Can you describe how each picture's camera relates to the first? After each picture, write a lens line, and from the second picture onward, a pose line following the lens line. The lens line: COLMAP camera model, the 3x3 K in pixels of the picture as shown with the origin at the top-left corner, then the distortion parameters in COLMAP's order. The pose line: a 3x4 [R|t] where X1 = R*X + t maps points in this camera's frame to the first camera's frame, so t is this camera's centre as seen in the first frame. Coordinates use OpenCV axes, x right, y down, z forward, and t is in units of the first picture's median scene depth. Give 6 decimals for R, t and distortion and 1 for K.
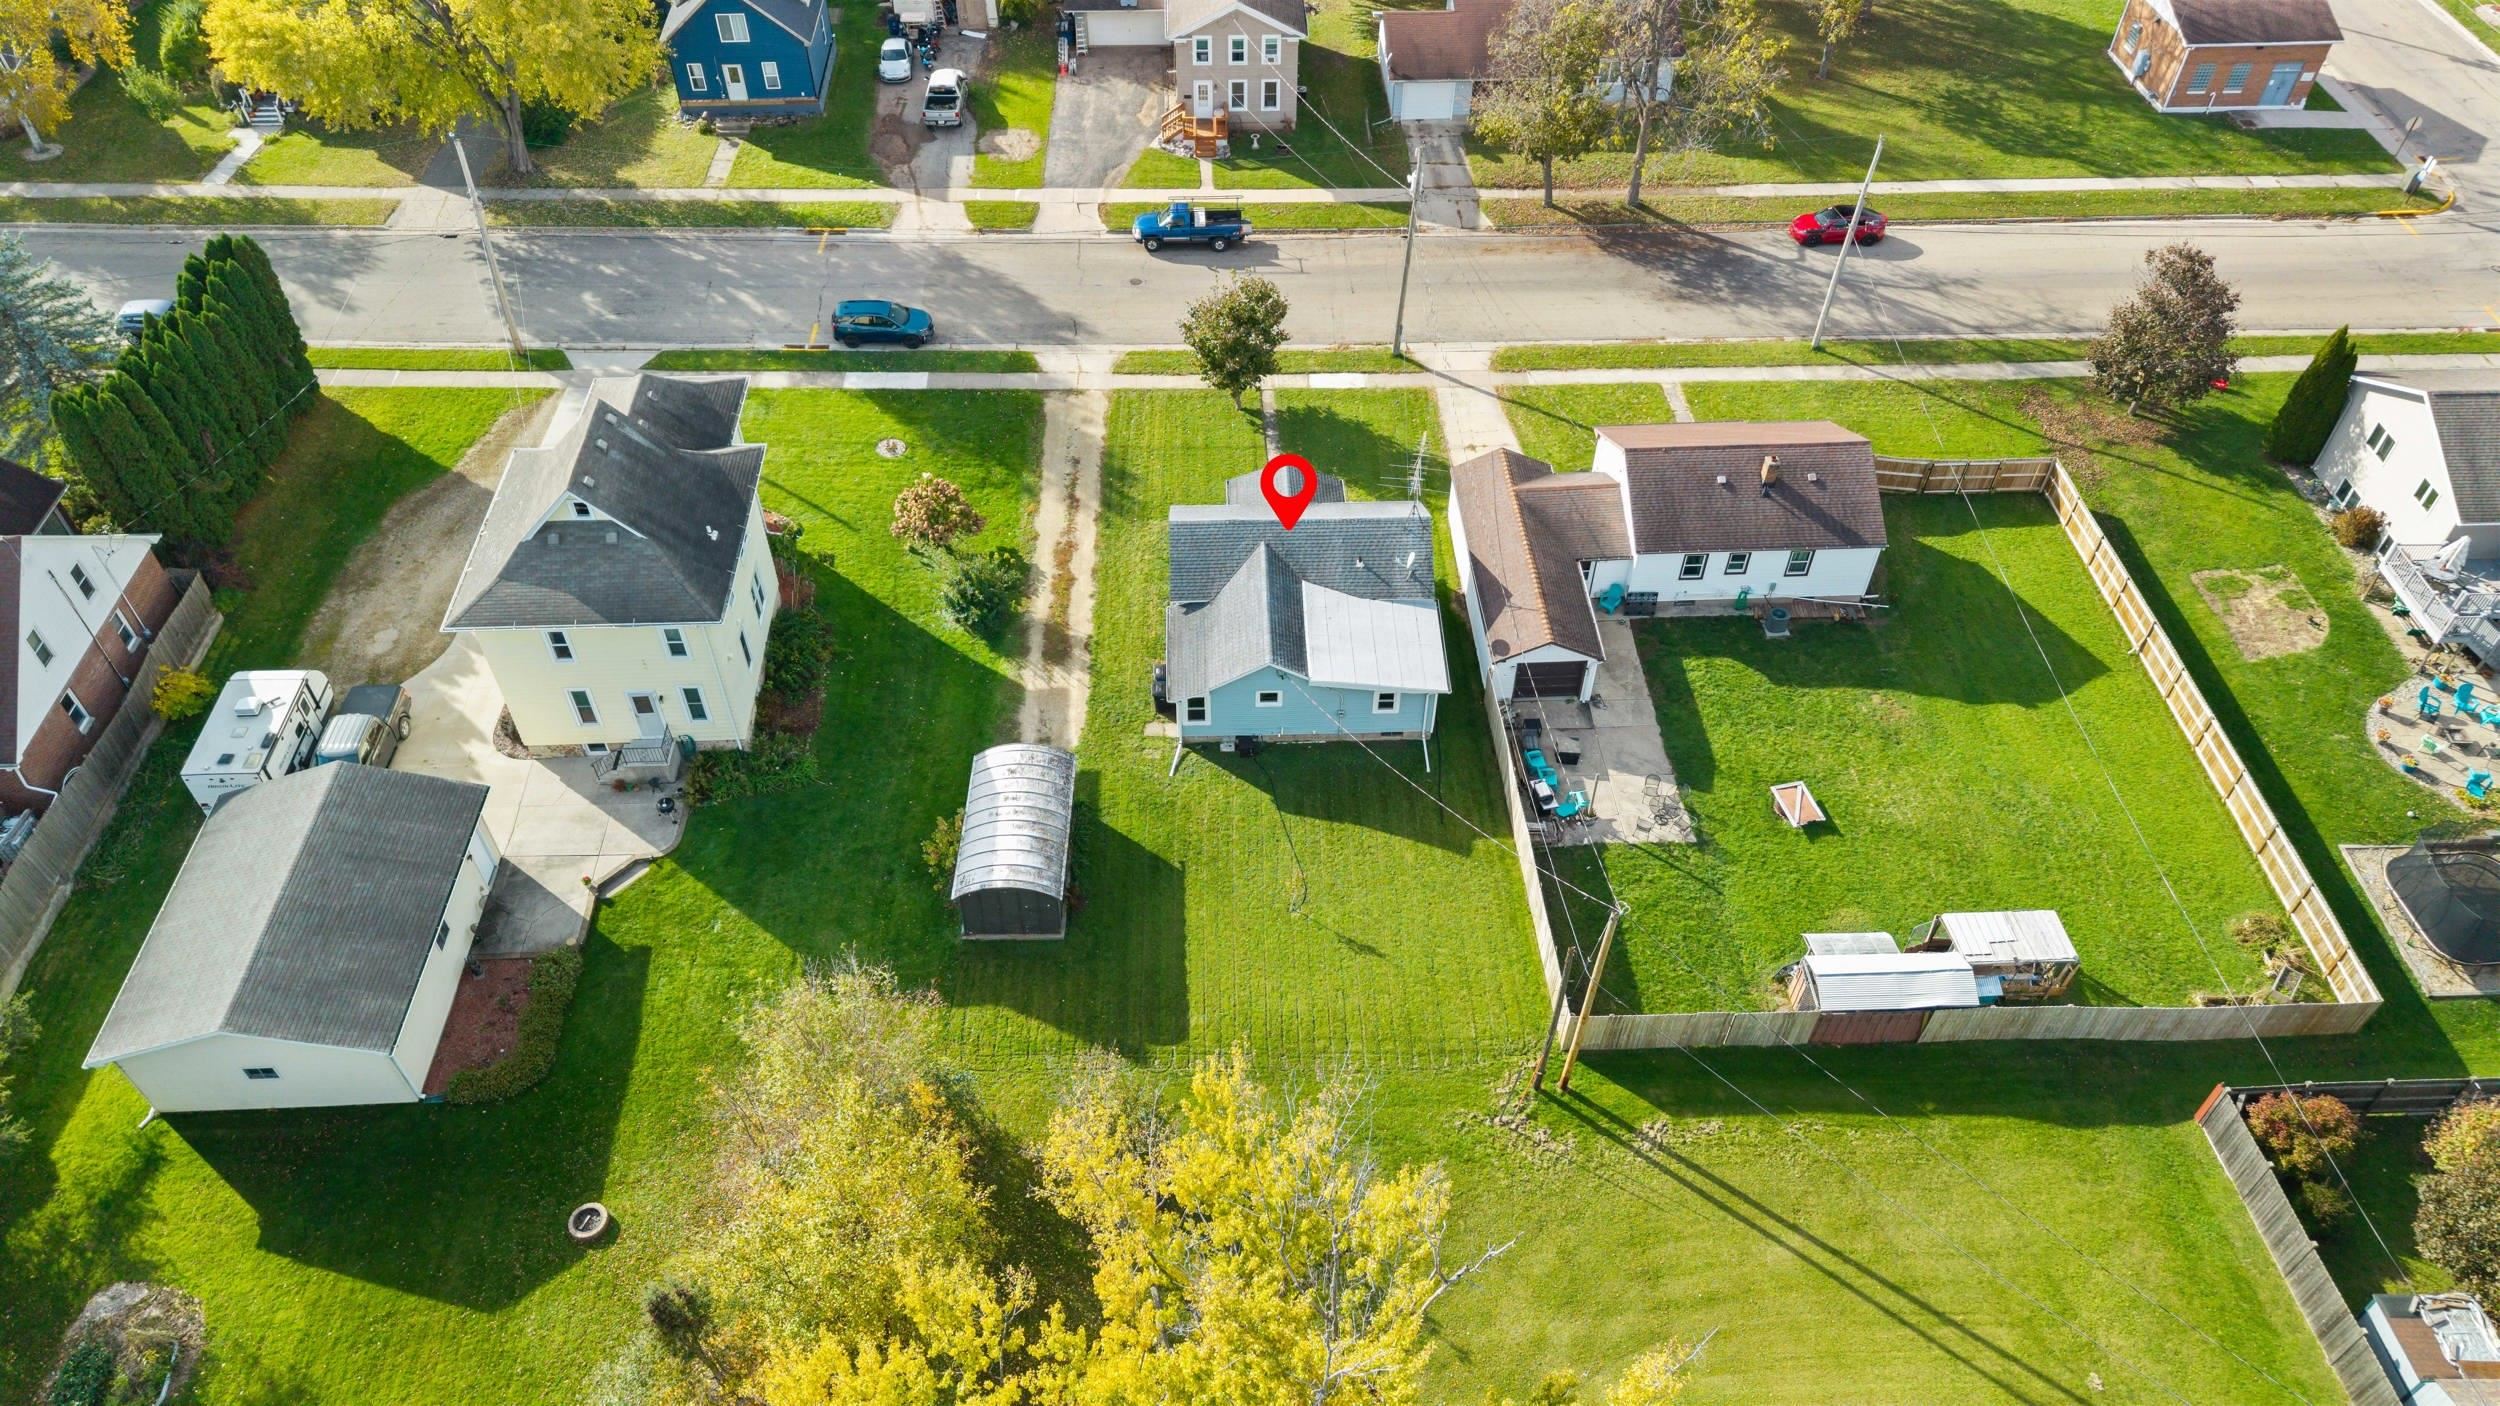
lens RADIAL K [[1669.4, 0, 1244.6], [0, 1669.4, 706.0], [0, 0, 1]] dist [0.008233, -0.006068]
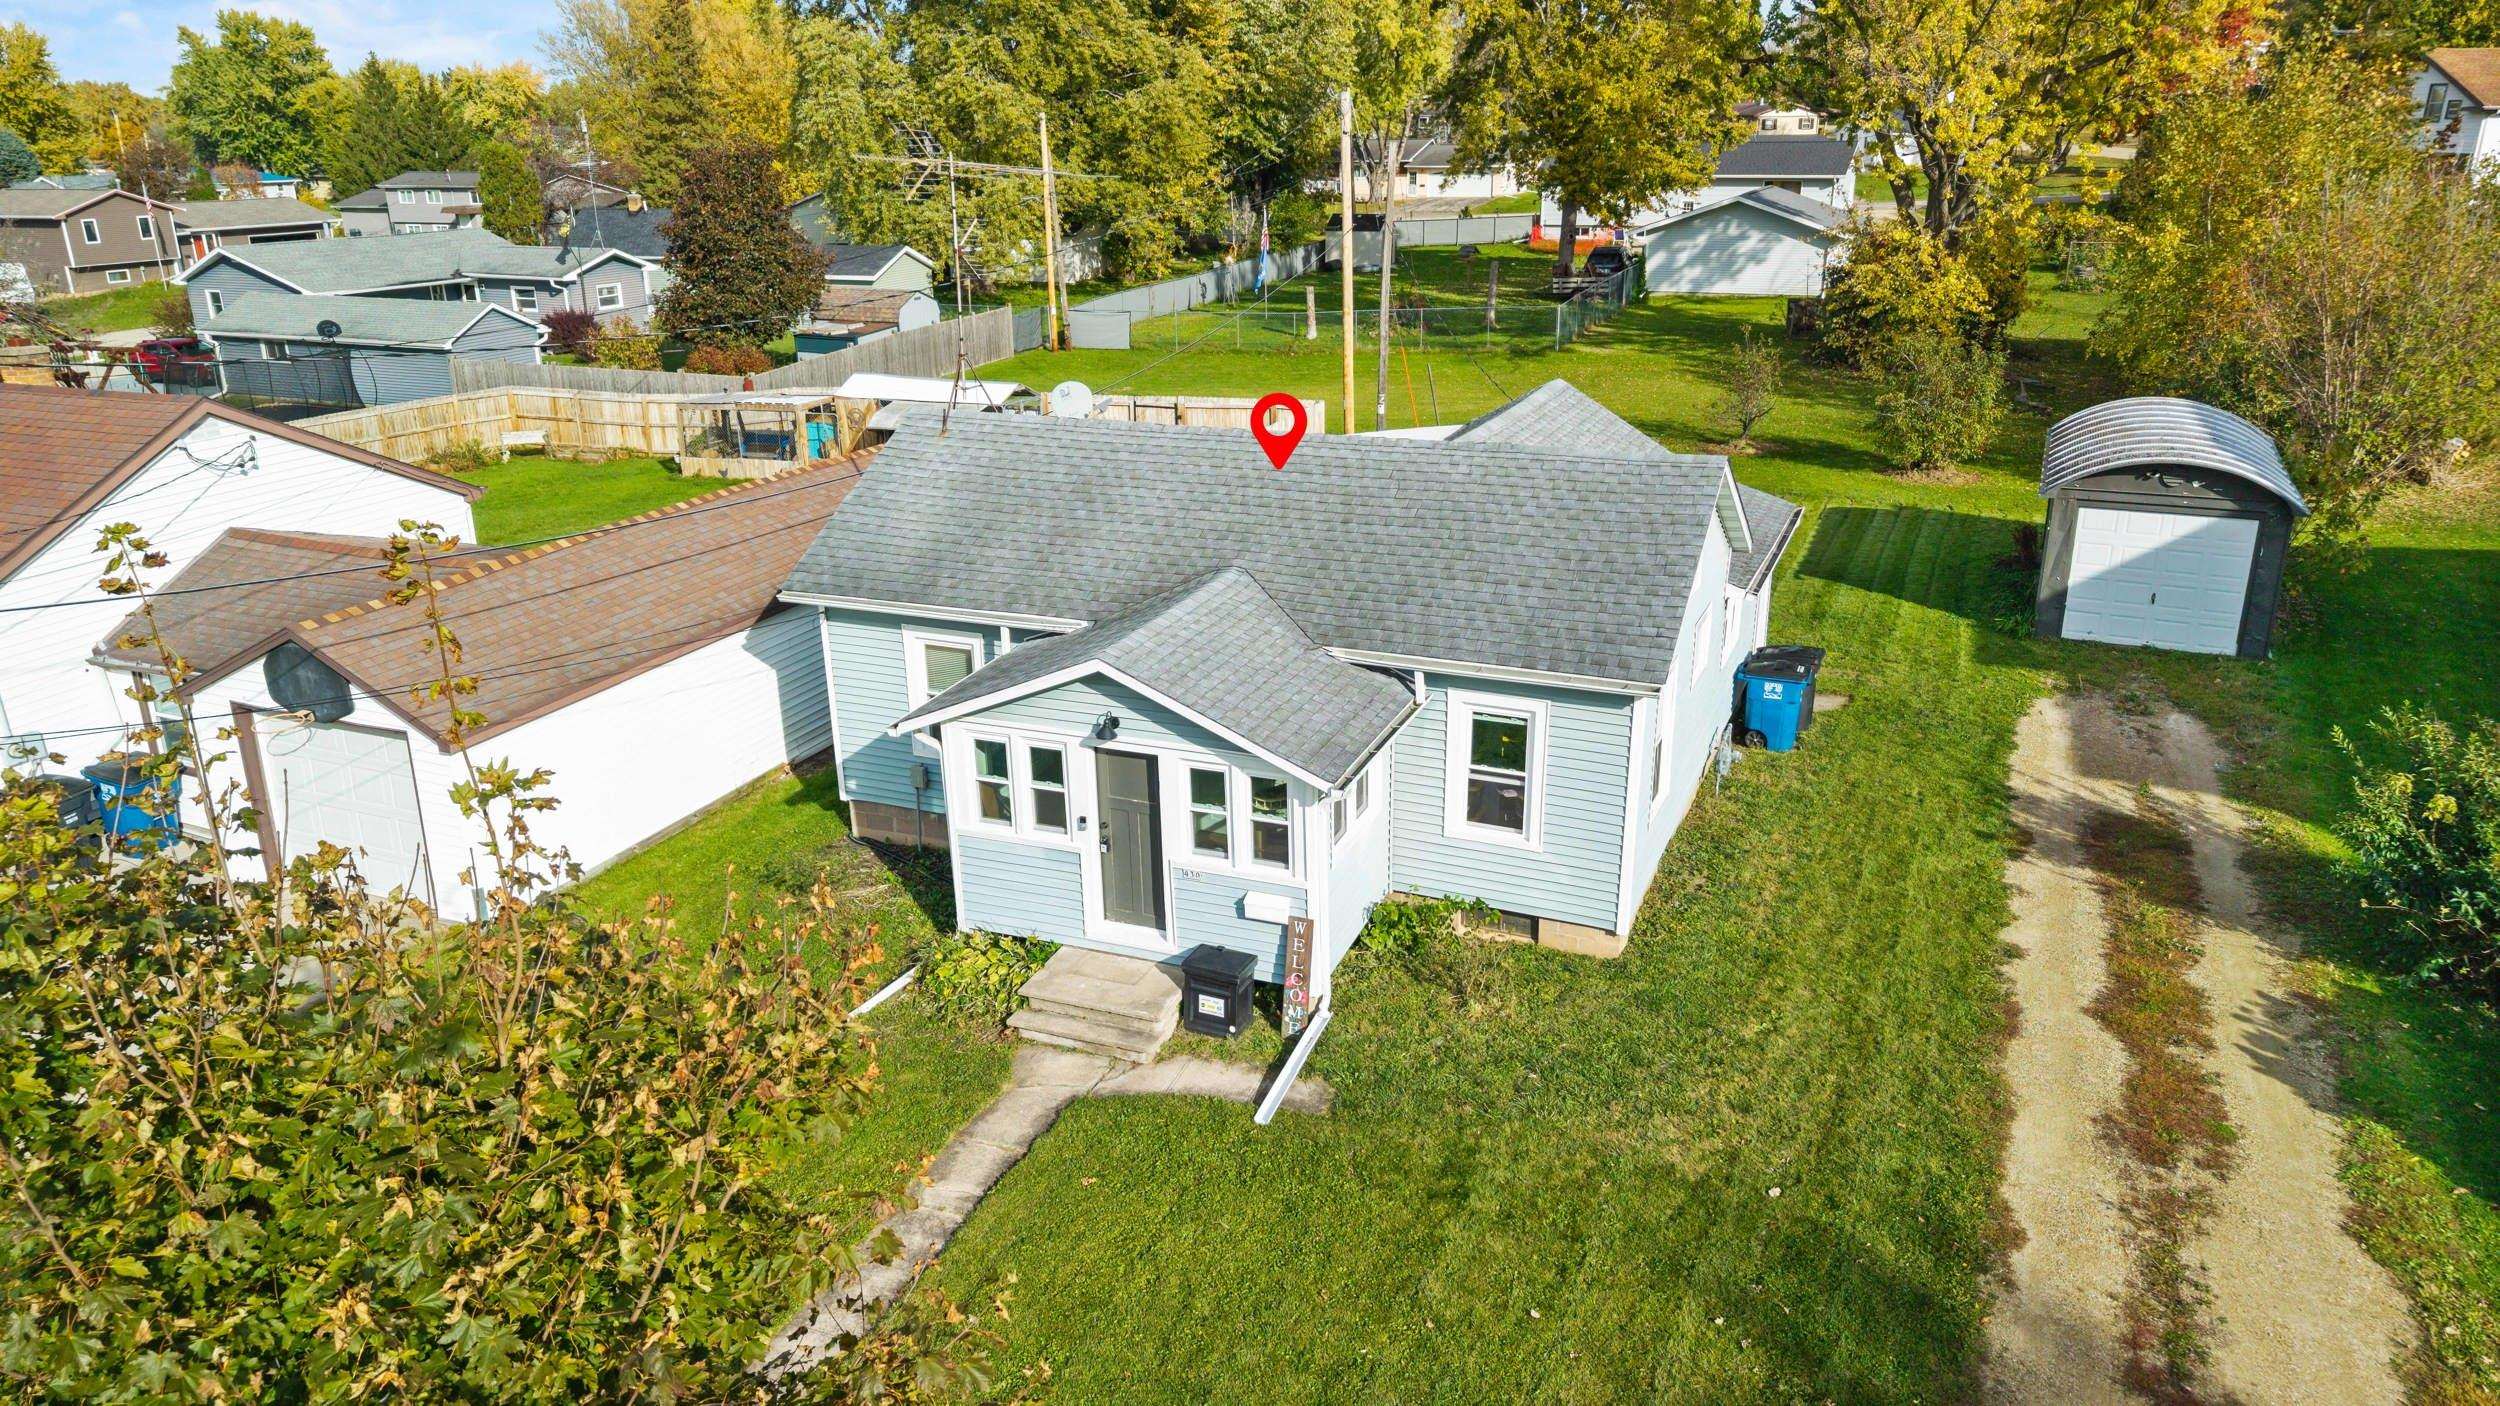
lens RADIAL K [[1668.2, 0, 1235.5], [0, 1668.2, 697.9], [0, 0, 1]] dist [0.005826, -0.003089]
pose [[-0.900722, -0.132715, 0.413627, -0.083507], [0.321472, 0.436754, 0.840179, -0.322115], [-0.292158, 0.889737, -0.350730, 1.065570]]
